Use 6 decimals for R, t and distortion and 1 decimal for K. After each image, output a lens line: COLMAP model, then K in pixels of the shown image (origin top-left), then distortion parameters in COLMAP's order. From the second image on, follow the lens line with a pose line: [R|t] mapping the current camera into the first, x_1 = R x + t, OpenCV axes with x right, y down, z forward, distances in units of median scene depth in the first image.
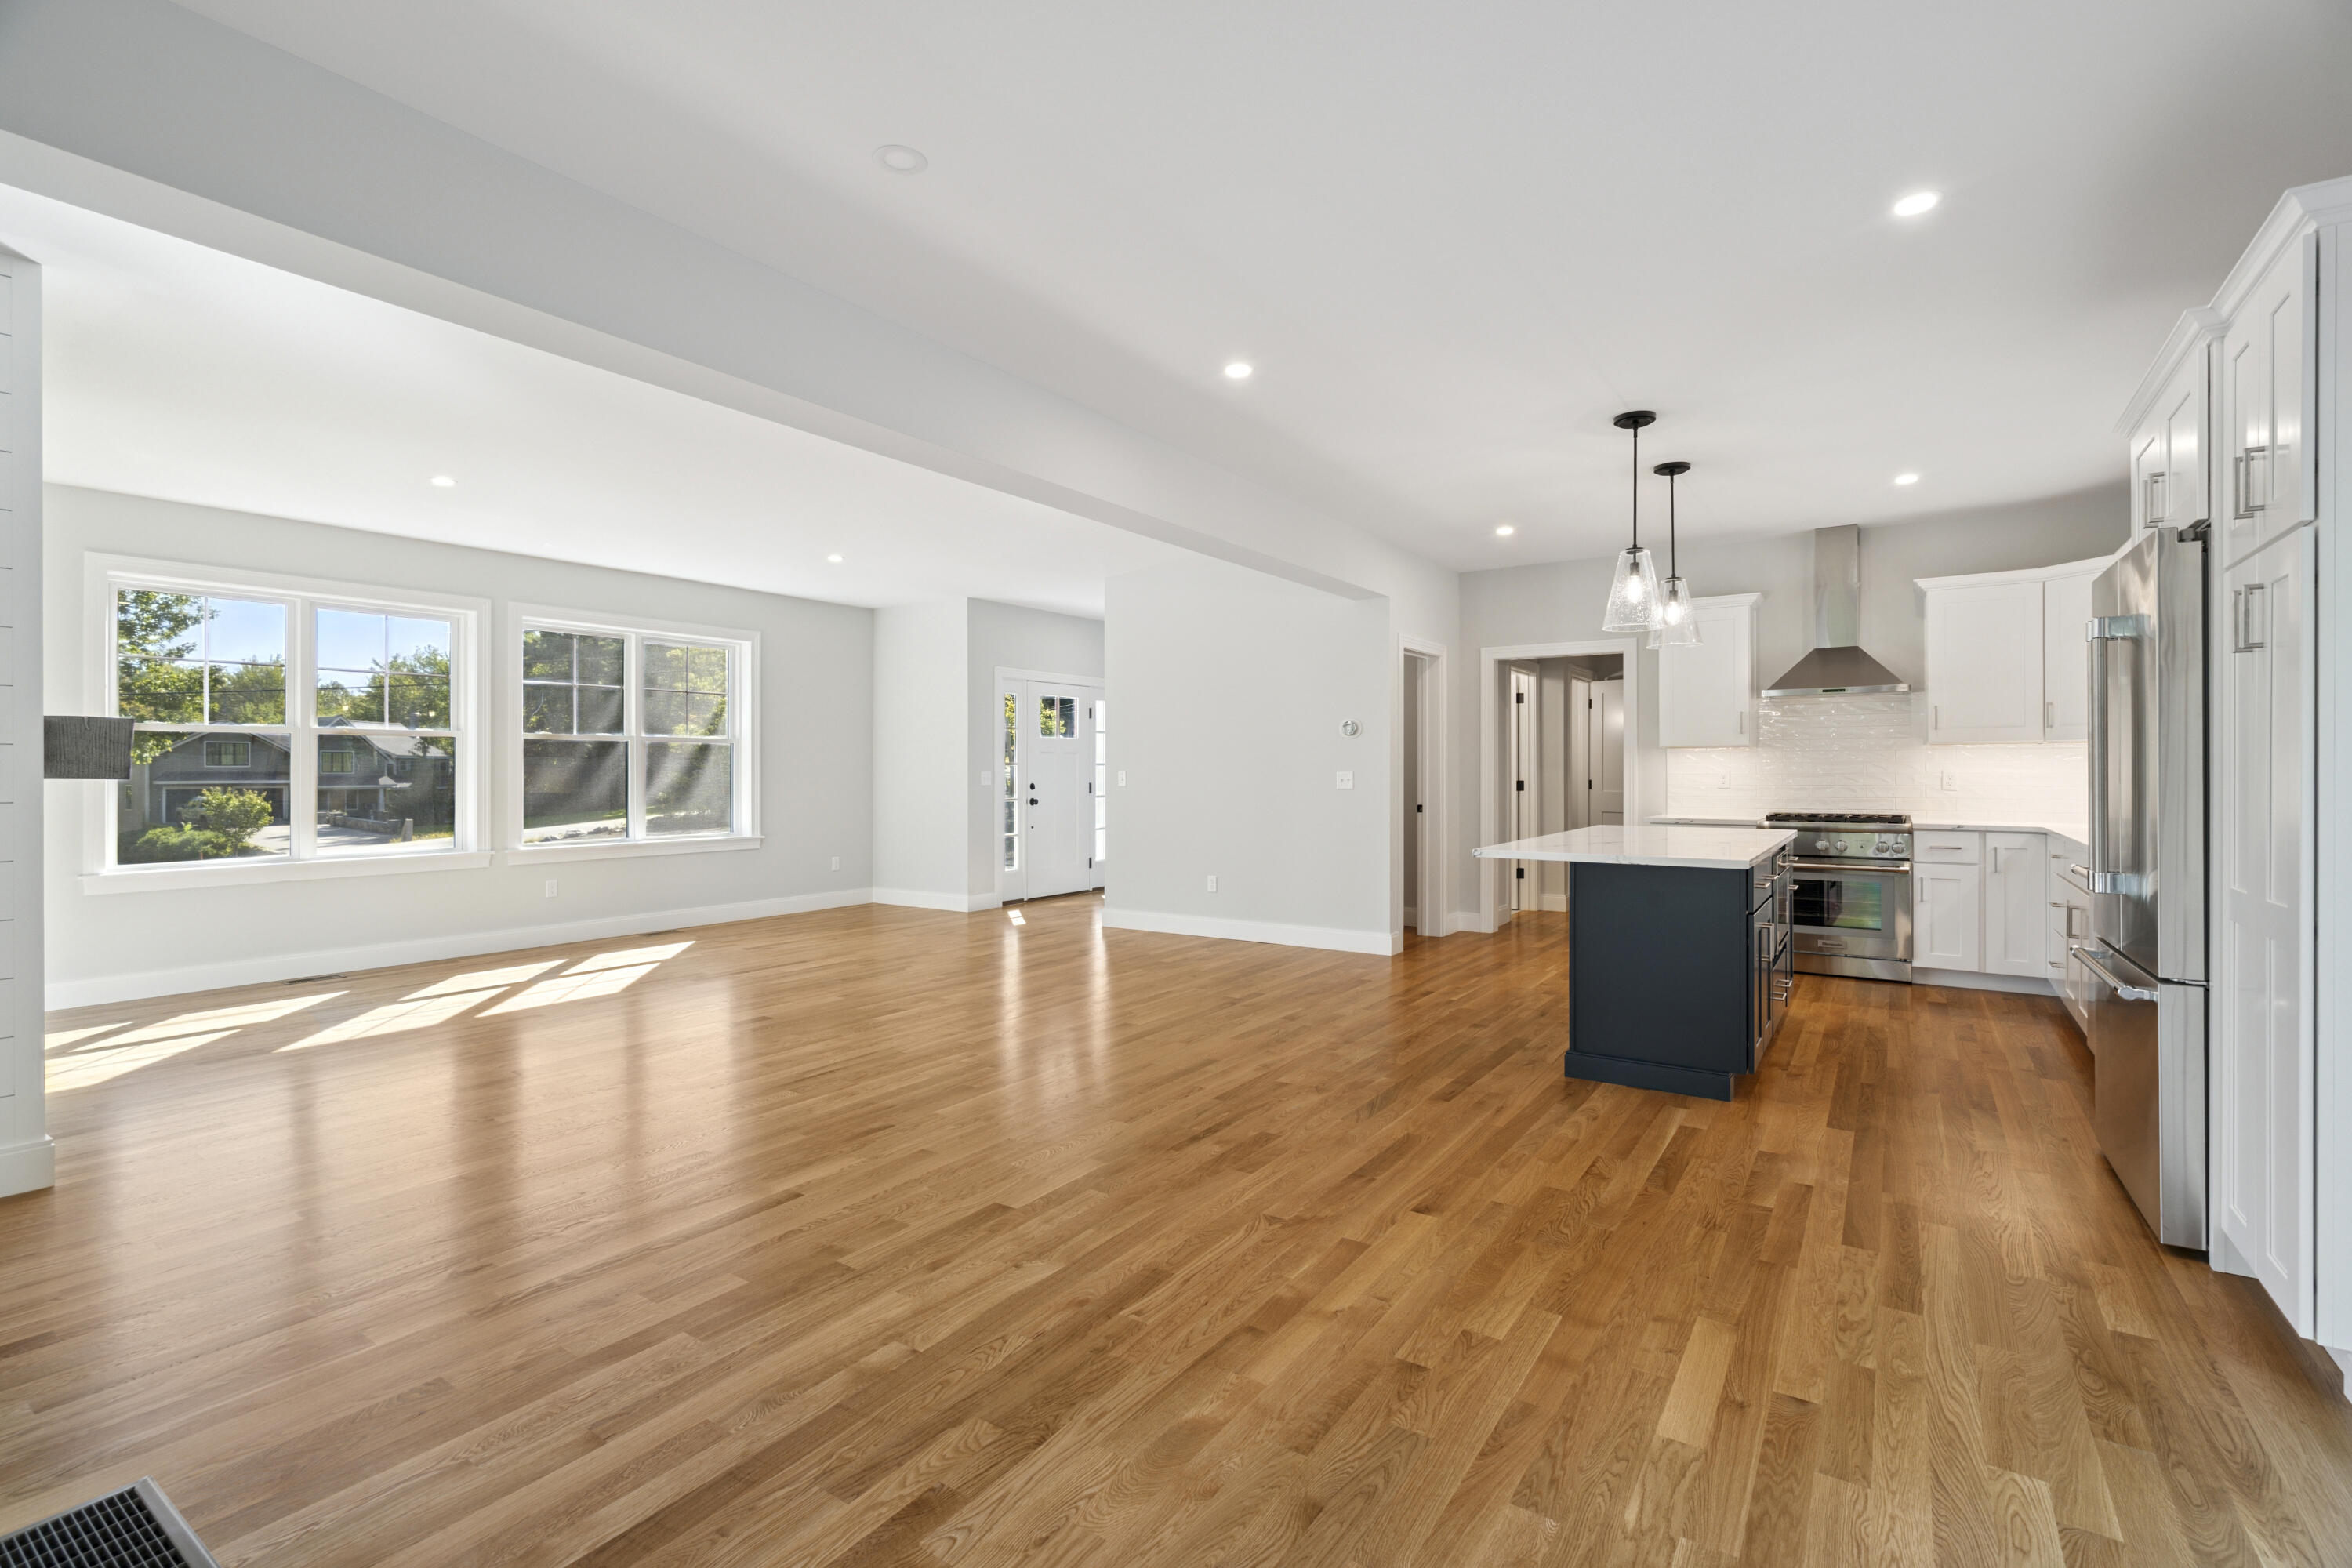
lens RADIAL K [[1074.3, 0, 1166.3], [0, 1074.3, 777.2], [0, 0, 1]] dist [0.002131, 0.000140]
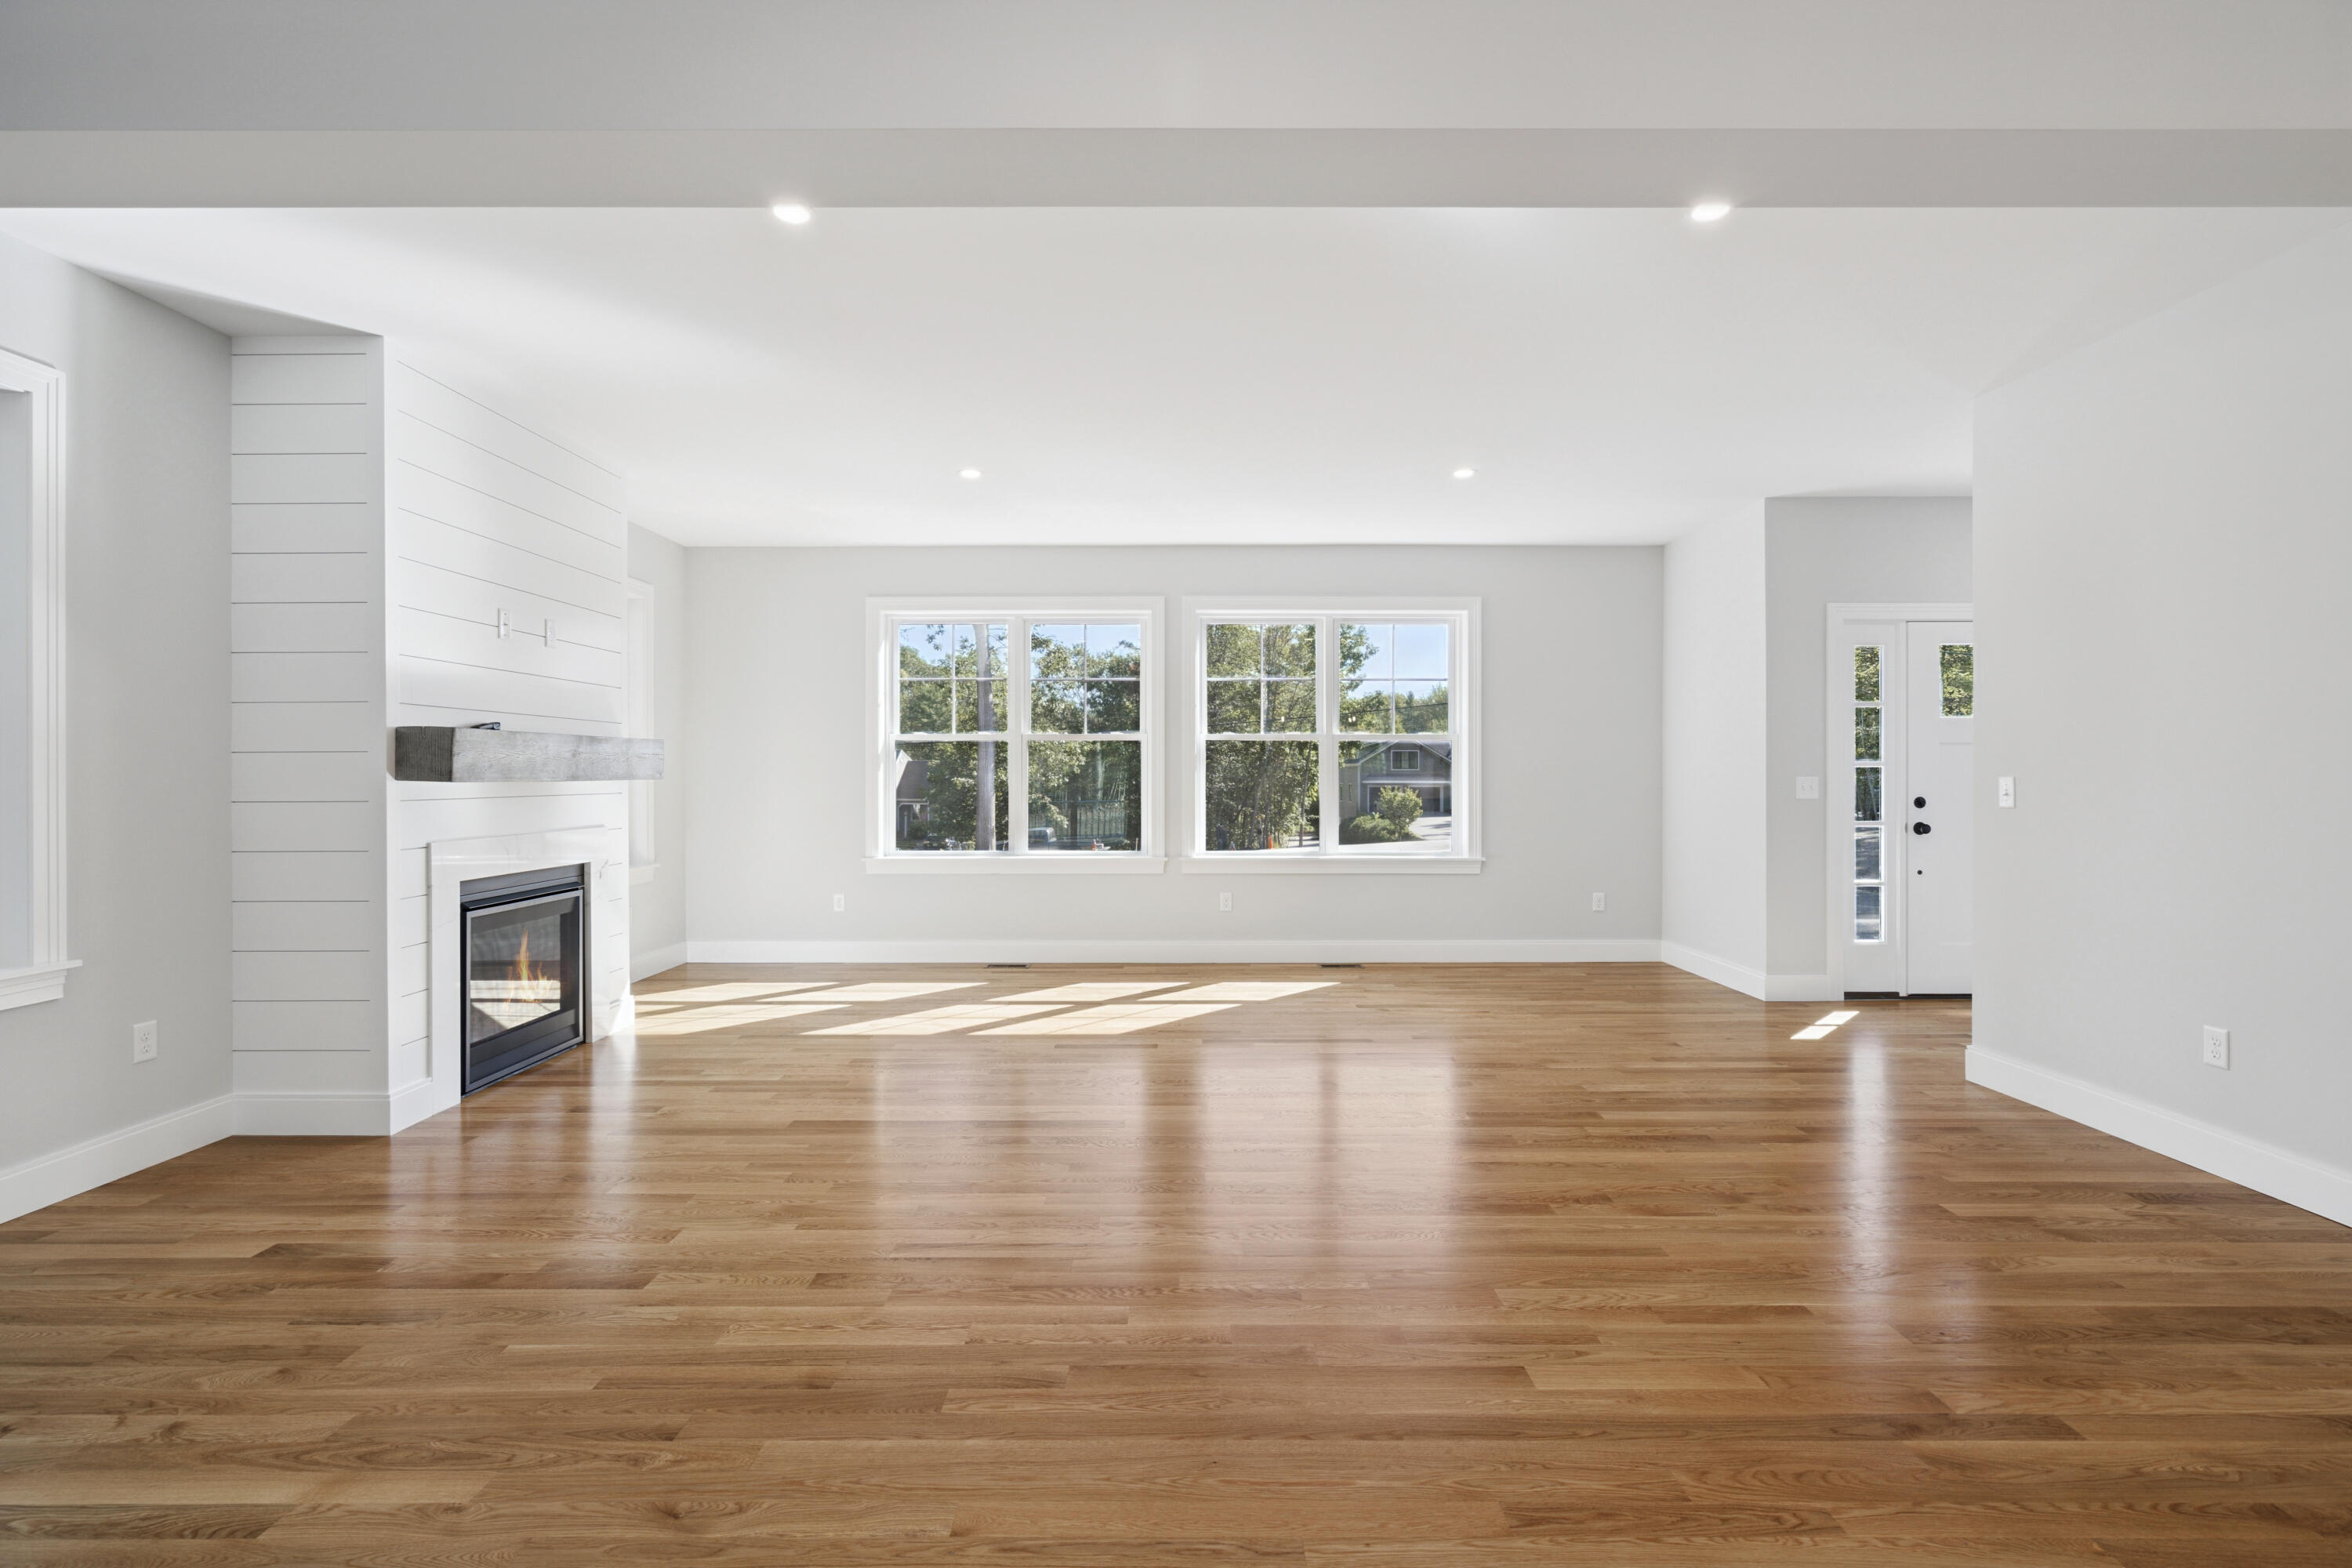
lens RADIAL K [[1074.3, 0, 1172.2], [0, 1074.3, 770.2], [0, 0, 1]] dist [0.002131, 0.000140]
pose [[0.570582, -0.001225, -0.821240, 0.136516], [-0.006073, 0.999965, -0.005711, -0.003375], [0.821218, 0.008246, 0.570554, 0.368760]]
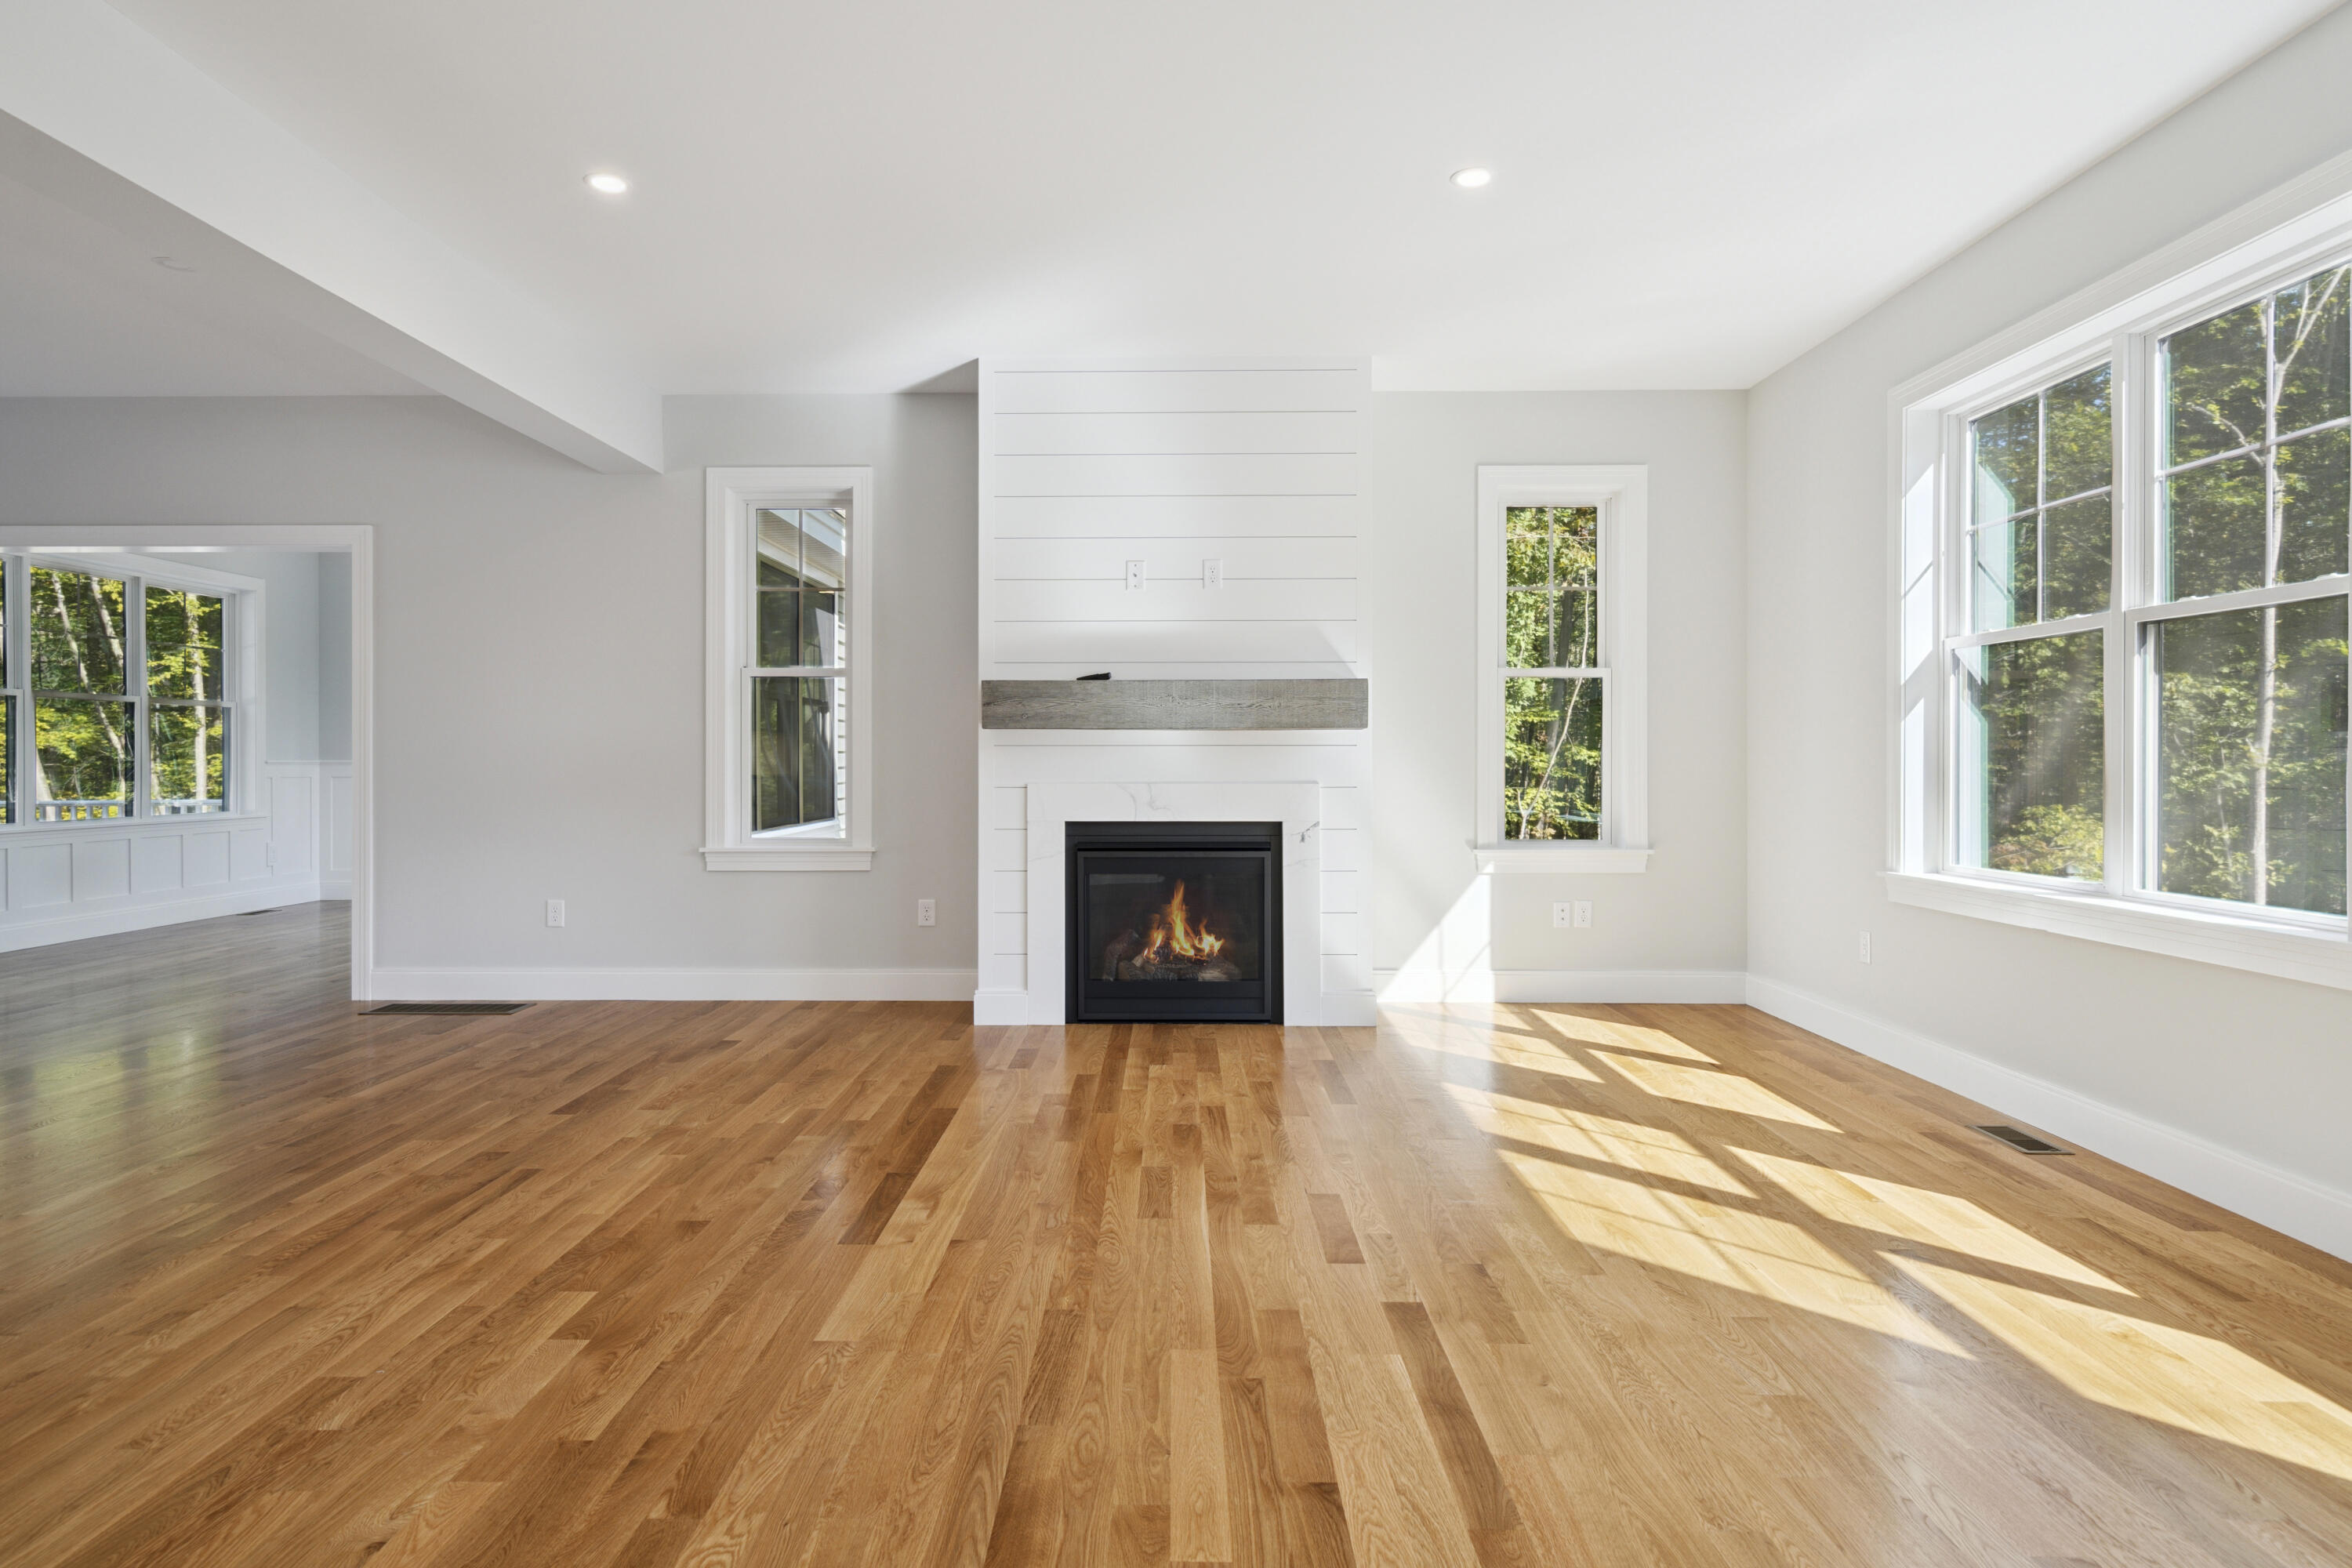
lens RADIAL K [[1346.6, 0, 1174.9], [0, 1346.6, 779.3], [0, 0, 1]] dist [0.000483, 0.000129]
pose [[-0.823228, 0.009245, -0.567636, -0.095481], [-0.003367, 0.999770, 0.021166, 0.009898], [0.567701, 0.019336, -0.823008, 0.910710]]
